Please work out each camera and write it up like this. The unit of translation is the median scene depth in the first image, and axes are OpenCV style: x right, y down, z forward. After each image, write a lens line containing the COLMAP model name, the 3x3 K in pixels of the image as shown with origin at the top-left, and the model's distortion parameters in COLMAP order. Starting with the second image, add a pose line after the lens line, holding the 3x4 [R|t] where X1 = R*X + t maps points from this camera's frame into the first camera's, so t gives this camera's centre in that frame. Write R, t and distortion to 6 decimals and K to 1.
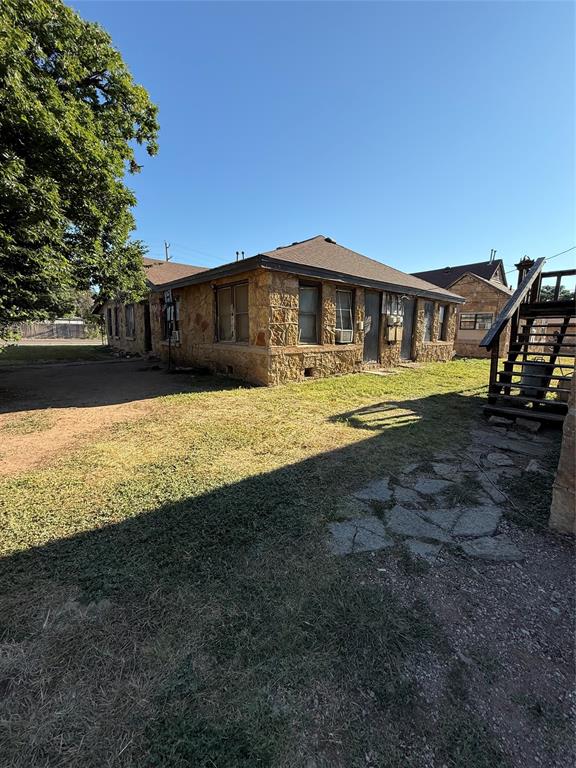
lens RADIAL K [[302.2, 0, 288.2], [0, 302.2, 383.8], [0, 0, 1]] dist [0.001771, 0.000025]
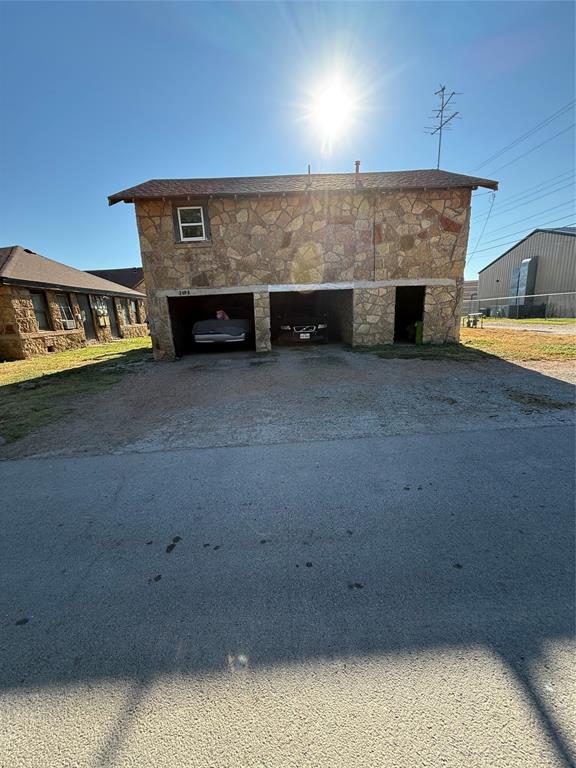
lens RADIAL K [[302.2, 0, 289.7], [0, 302.2, 387.1], [0, 0, 1]] dist [0.001771, 0.000025]
pose [[0.633951, -0.220490, 0.741276, -0.309421], [0.177427, 0.974397, 0.138093, 0.138342], [-0.752745, 0.043979, 0.656841, -0.832702]]
